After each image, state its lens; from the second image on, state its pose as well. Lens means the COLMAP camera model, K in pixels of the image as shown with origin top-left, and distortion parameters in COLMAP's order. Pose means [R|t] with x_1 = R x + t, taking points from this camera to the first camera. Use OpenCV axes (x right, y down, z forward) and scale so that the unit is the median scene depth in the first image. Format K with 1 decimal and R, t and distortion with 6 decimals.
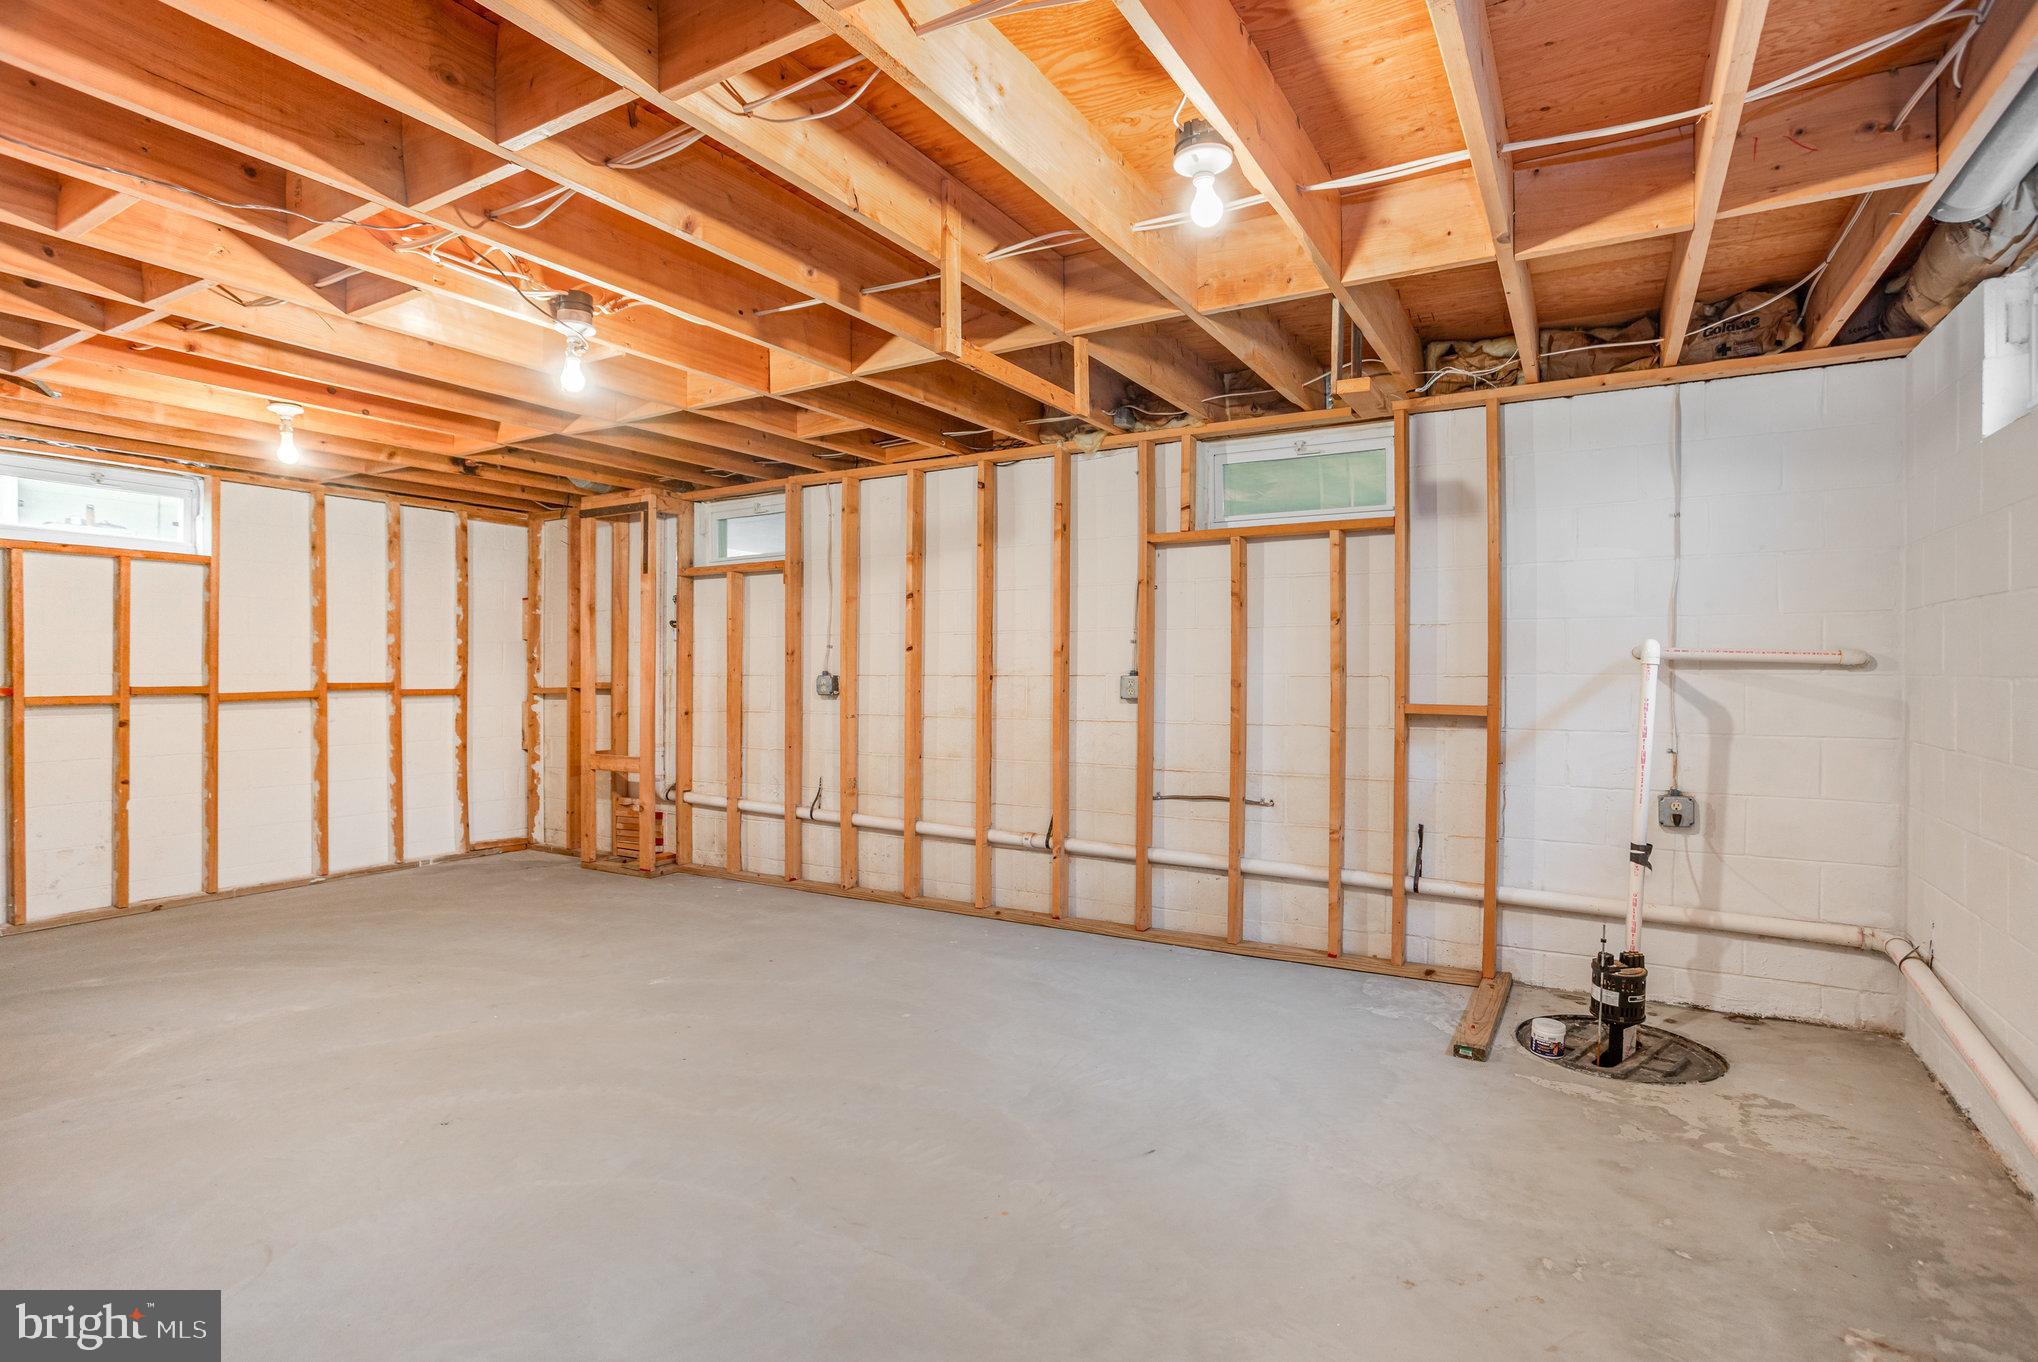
lens RADIAL K [[995.0, 0, 1024.1], [0, 995.0, 675.3], [0, 0, 1]] dist [-0.055970, 0.026715]
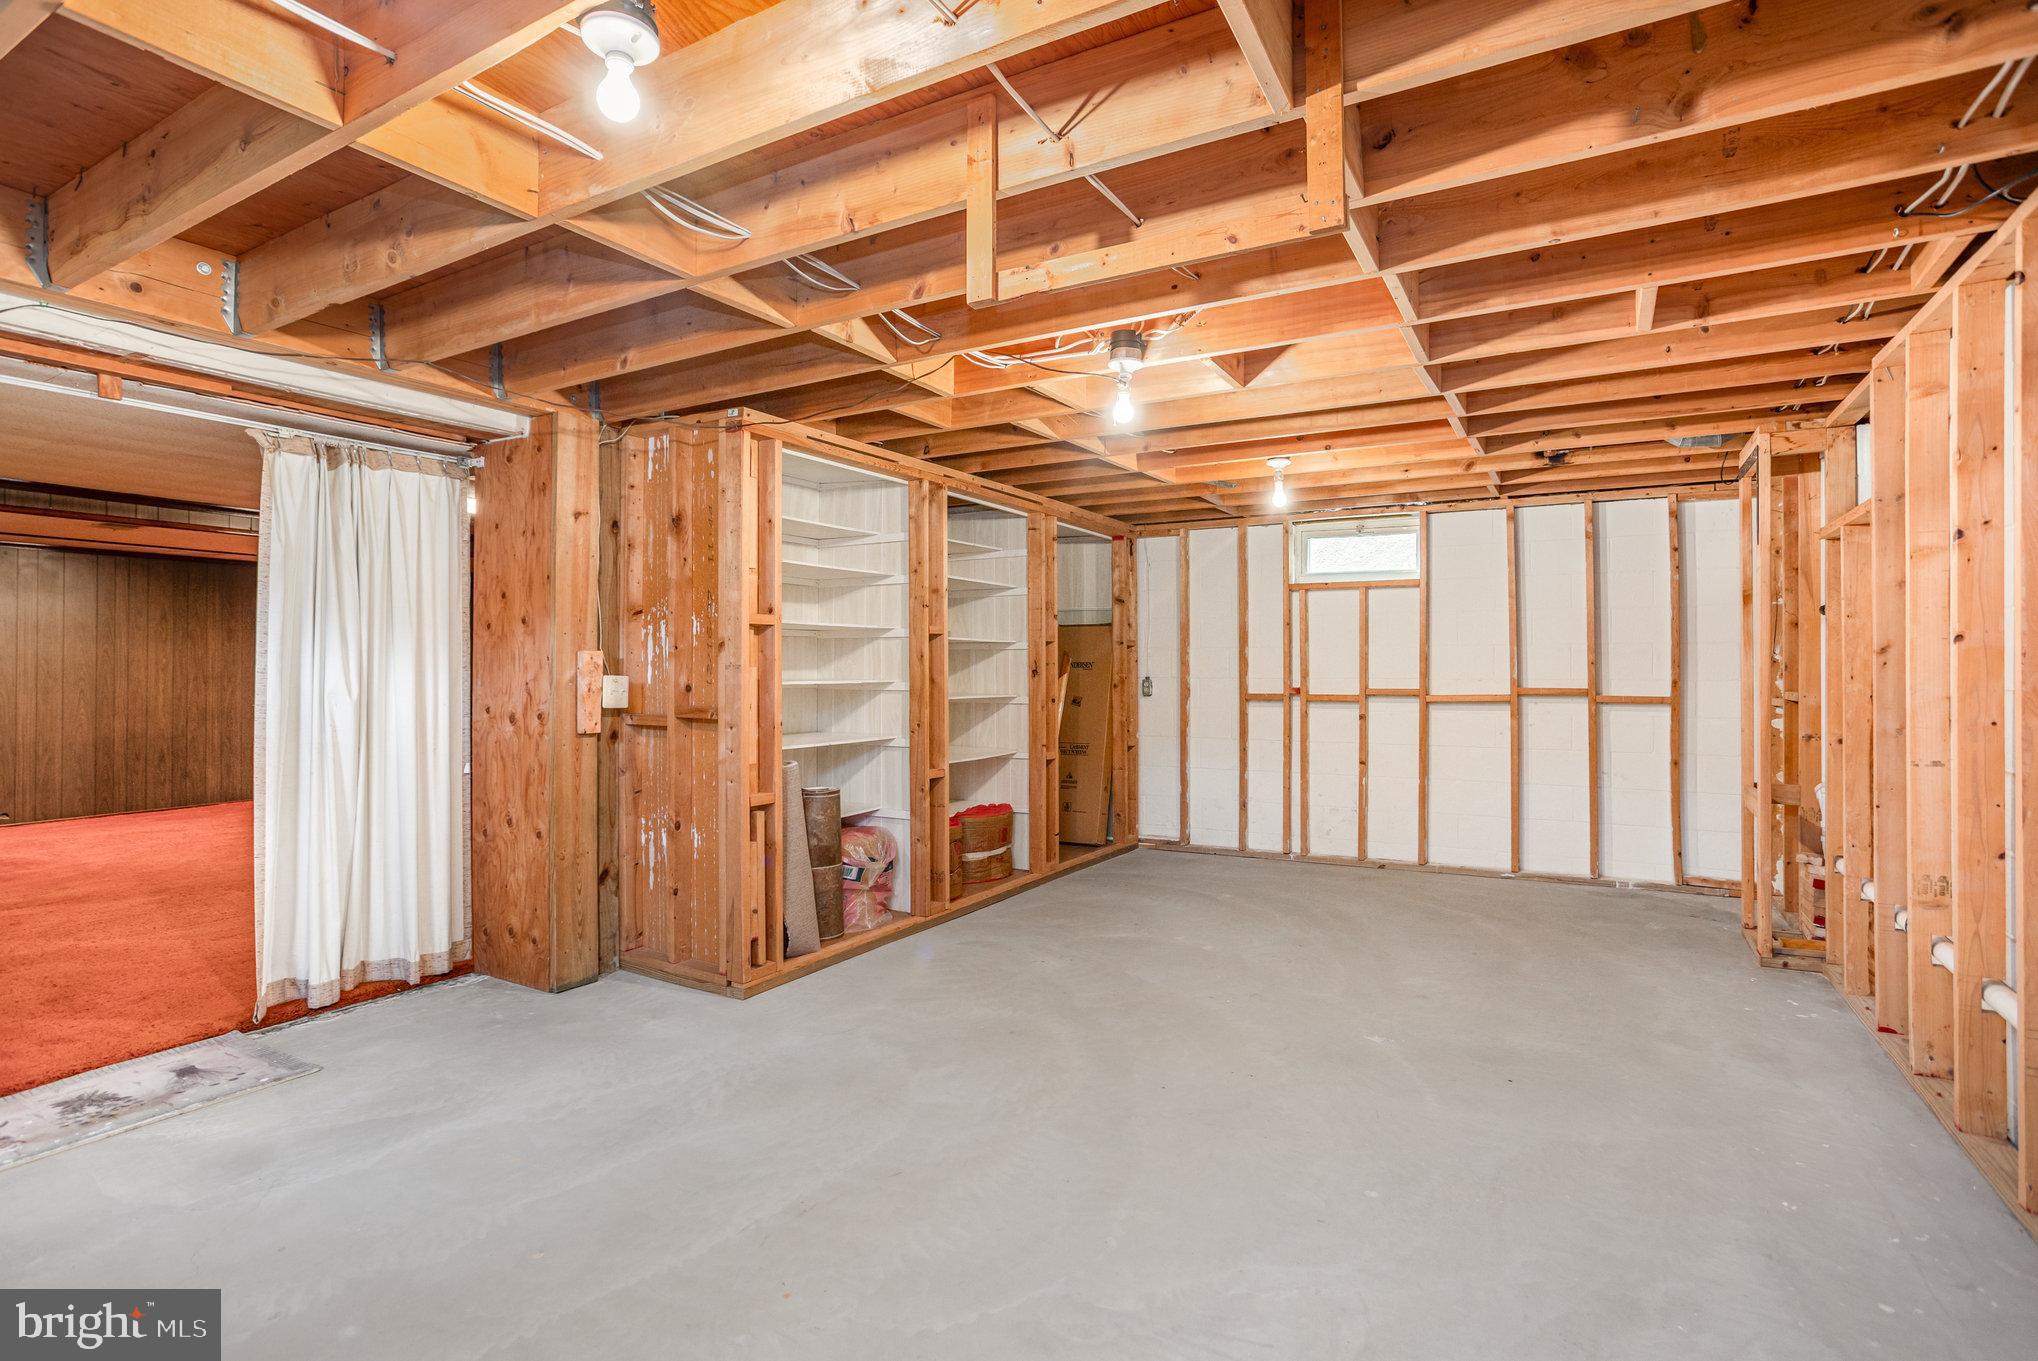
lens RADIAL K [[1001.6, 0, 1018.9], [0, 1001.6, 678.7], [0, 0, 1]] dist [-0.033026, 0.001412]
pose [[0.023909, 0.006971, -0.999690, 0.329518], [-0.002579, 0.999973, 0.006911, -0.007954], [0.999711, 0.002413, 0.023926, 0.443726]]
